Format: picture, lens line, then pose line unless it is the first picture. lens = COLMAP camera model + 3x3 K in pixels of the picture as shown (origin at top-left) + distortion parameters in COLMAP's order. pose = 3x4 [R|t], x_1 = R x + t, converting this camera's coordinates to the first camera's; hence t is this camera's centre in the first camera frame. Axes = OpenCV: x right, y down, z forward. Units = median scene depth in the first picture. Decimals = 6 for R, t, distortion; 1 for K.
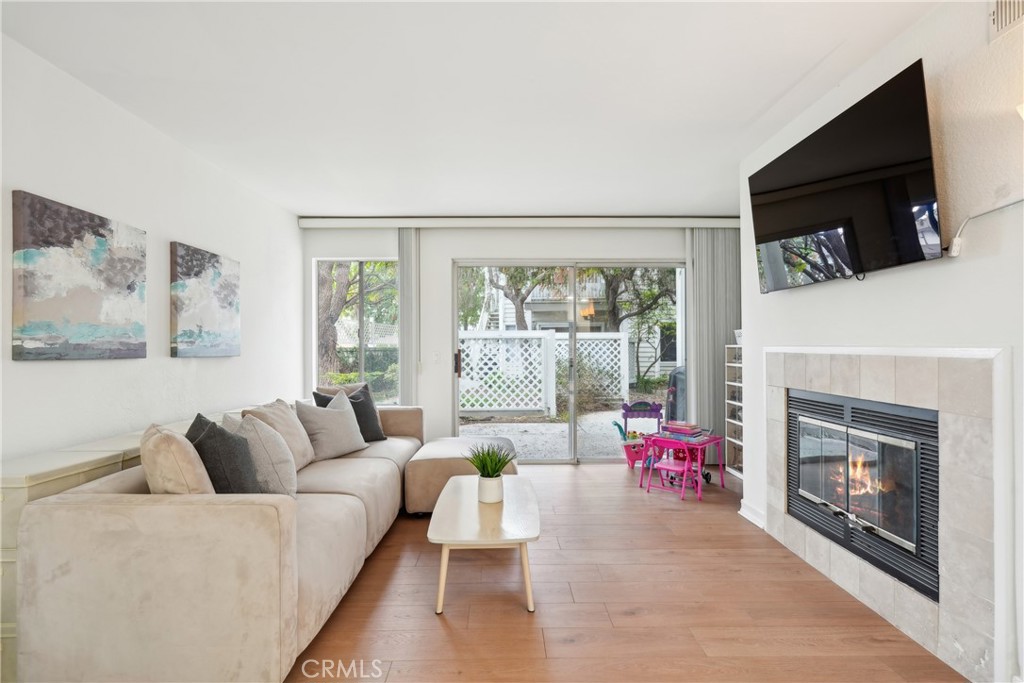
lens RADIAL K [[491.6, 0, 512.0], [0, 491.6, 341.5], [0, 0, 1]] dist [0.004218, 0.001079]
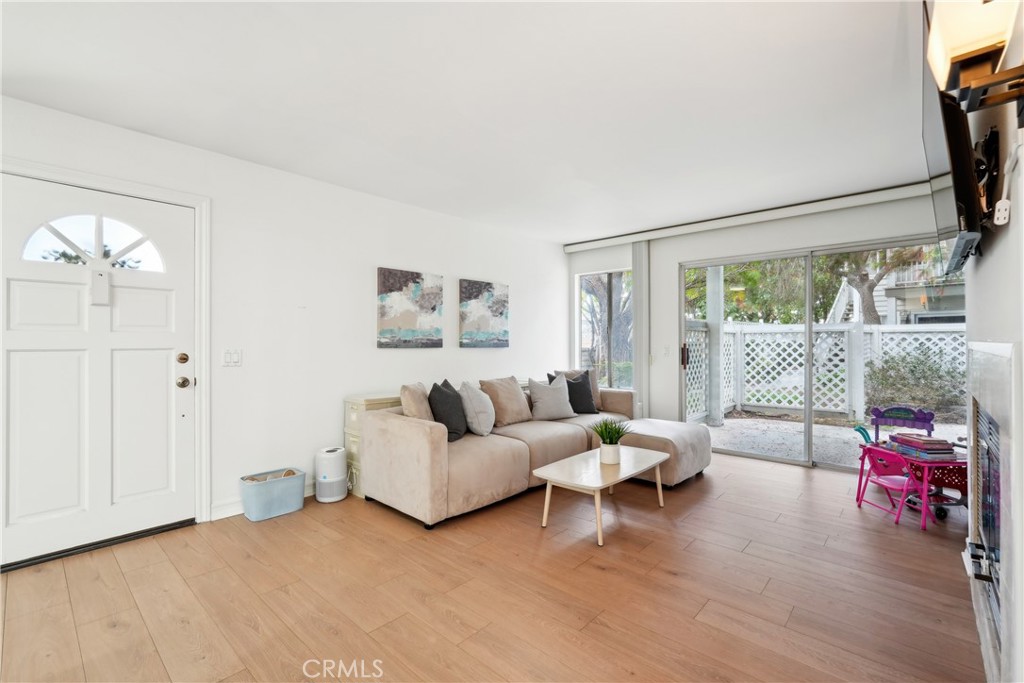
lens RADIAL K [[450.8, 0, 512.0], [0, 450.8, 341.5], [0, 0, 1]] dist [0.000346, 0.000592]
pose [[0.732238, 0.003474, -0.681040, 0.475383], [0.005405, 0.999926, 0.010911, -0.004178], [0.681028, -0.011670, 0.732165, -0.016994]]
